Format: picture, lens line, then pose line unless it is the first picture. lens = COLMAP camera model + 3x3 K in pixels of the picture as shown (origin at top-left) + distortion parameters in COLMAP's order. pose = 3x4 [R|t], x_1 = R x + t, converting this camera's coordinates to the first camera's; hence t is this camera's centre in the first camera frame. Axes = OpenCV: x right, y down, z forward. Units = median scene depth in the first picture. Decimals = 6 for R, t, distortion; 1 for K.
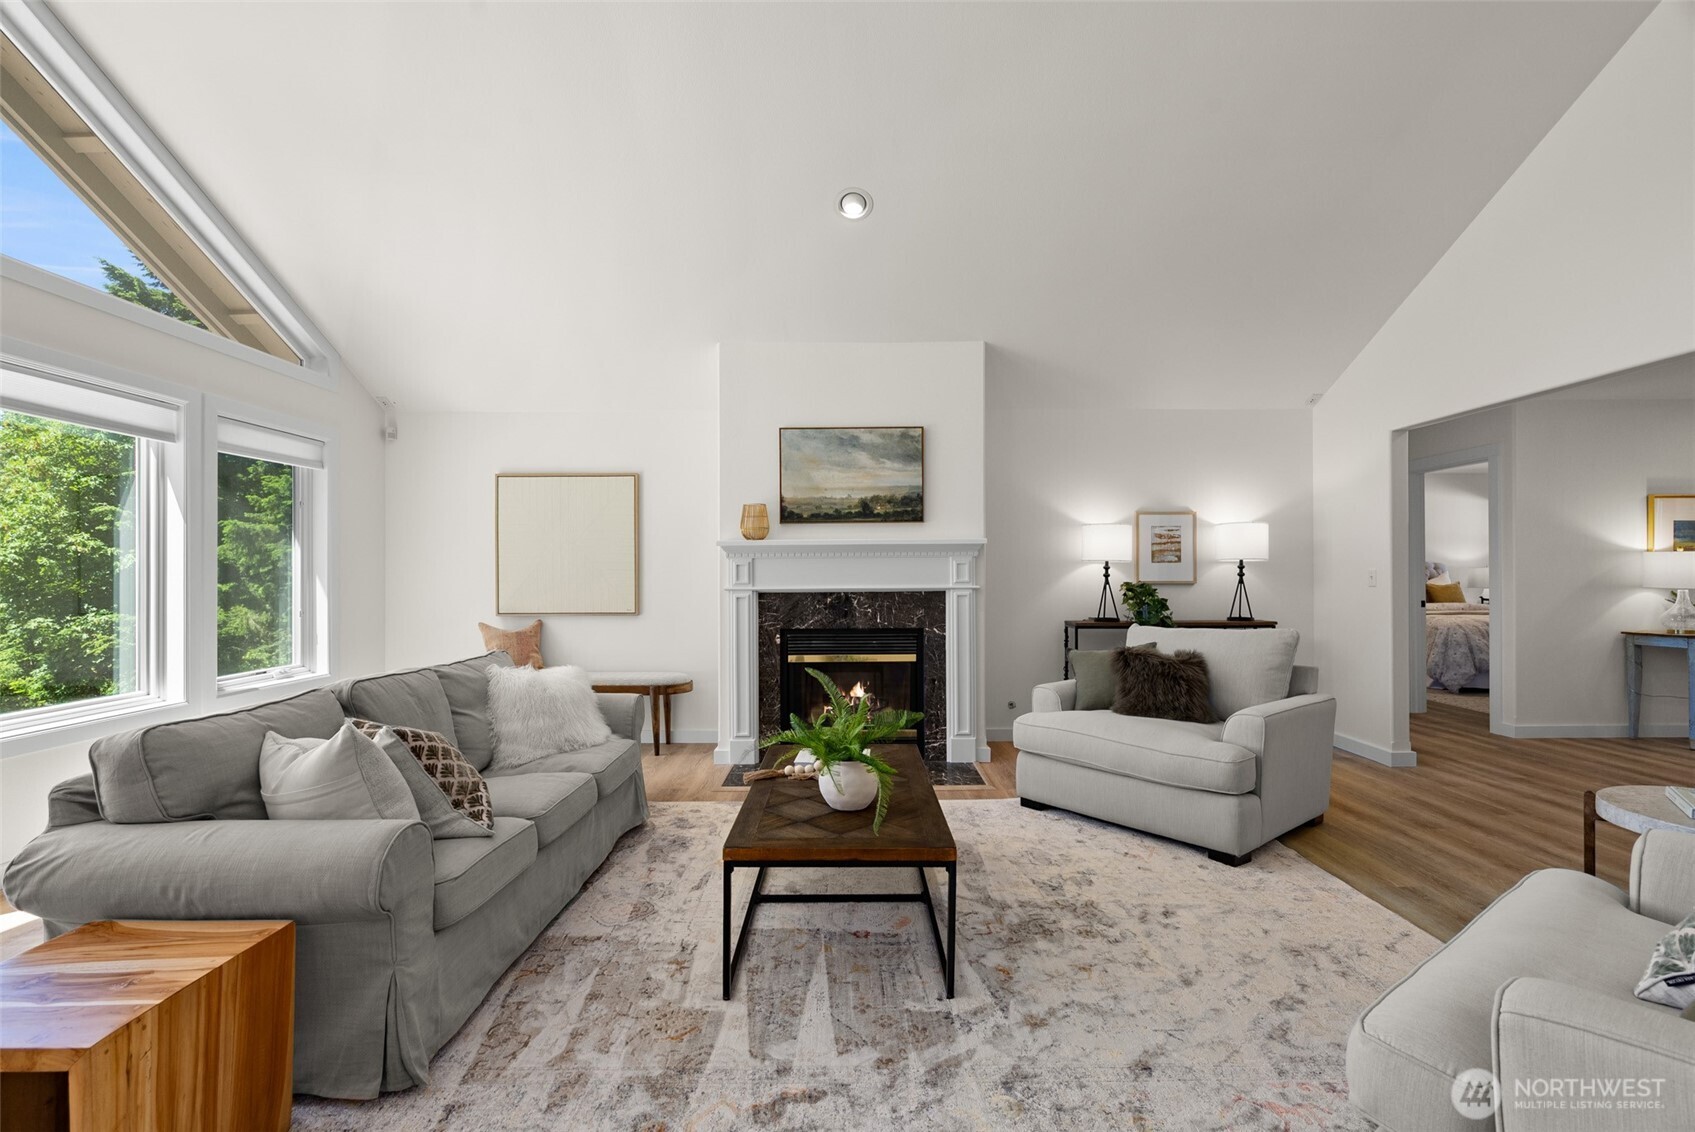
lens RADIAL K [[788.2, 0, 836.3], [0, 788.2, 570.2], [0, 0, 1]] dist [-0.005698, 0.003388]
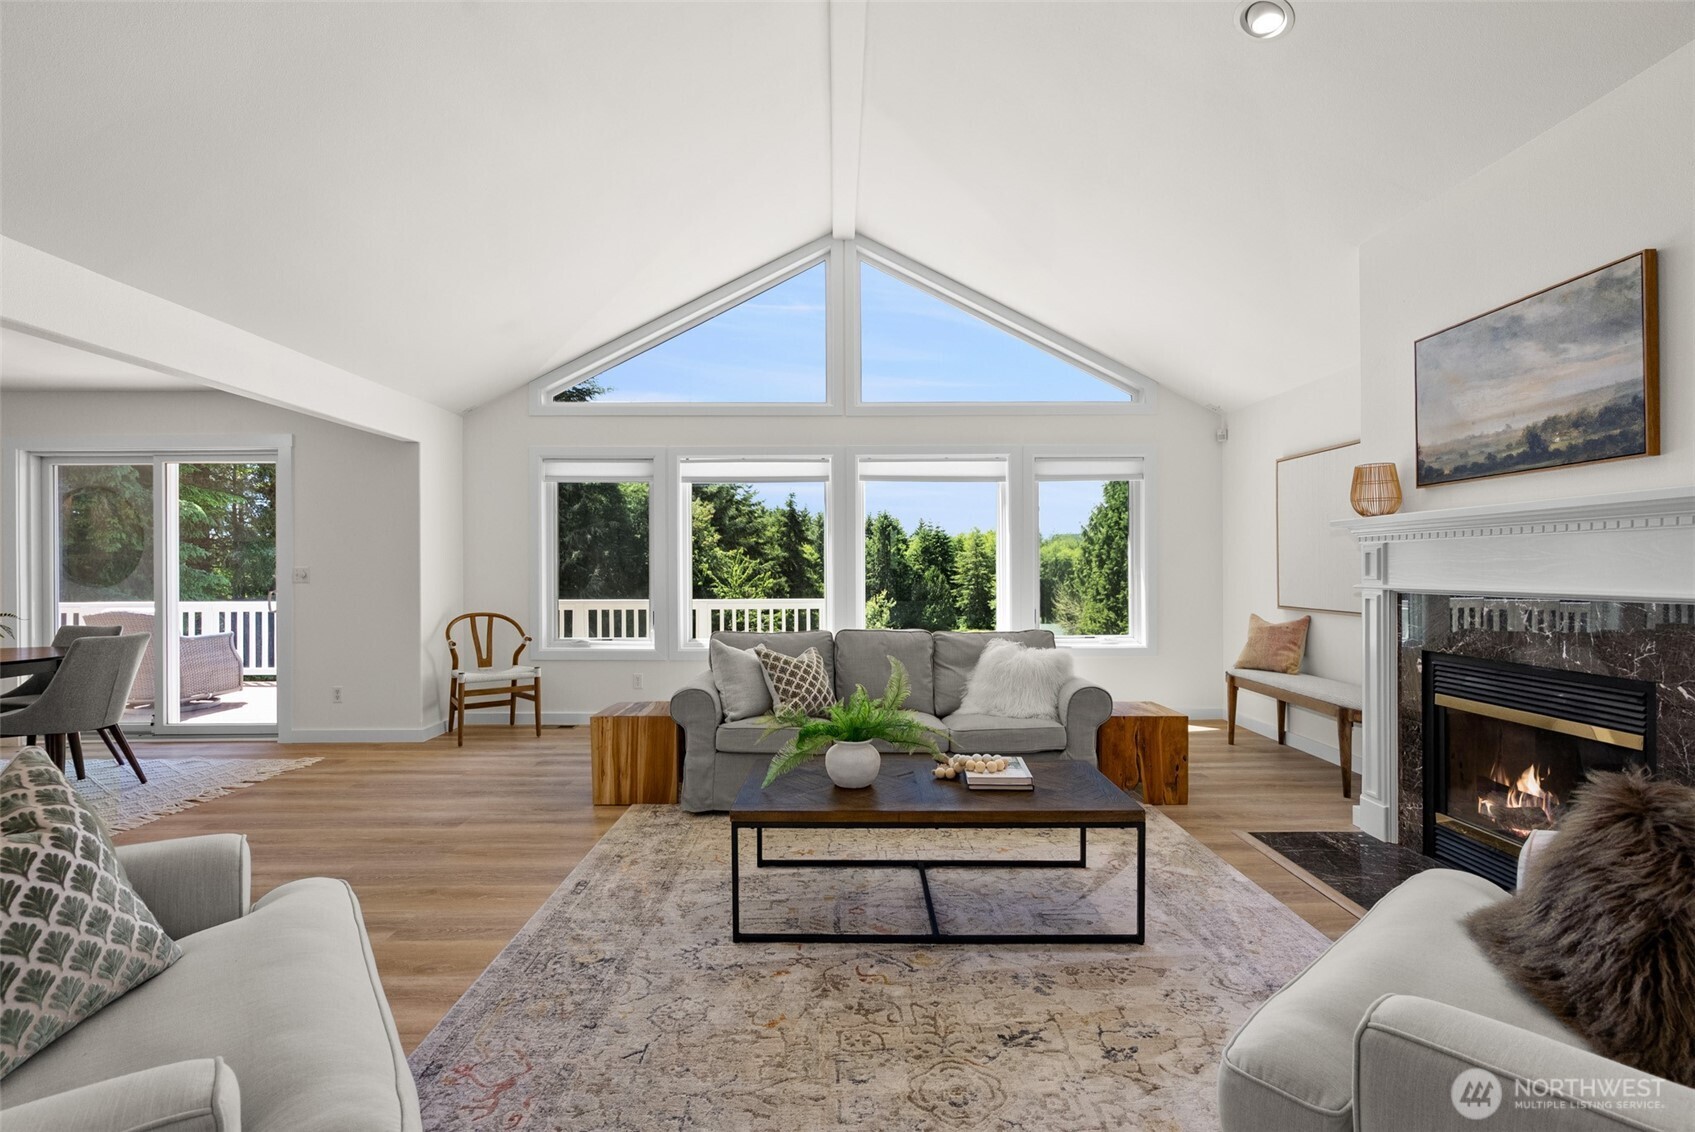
lens RADIAL K [[788.2, 0, 848.7], [0, 788.2, 567.9], [0, 0, 1]] dist [-0.005698, 0.003388]
pose [[0.002178, 0.005662, -0.999982, 0.565338], [0.007231, 0.999958, 0.005678, -0.000512], [0.999971, -0.007243, 0.002137, 0.519564]]
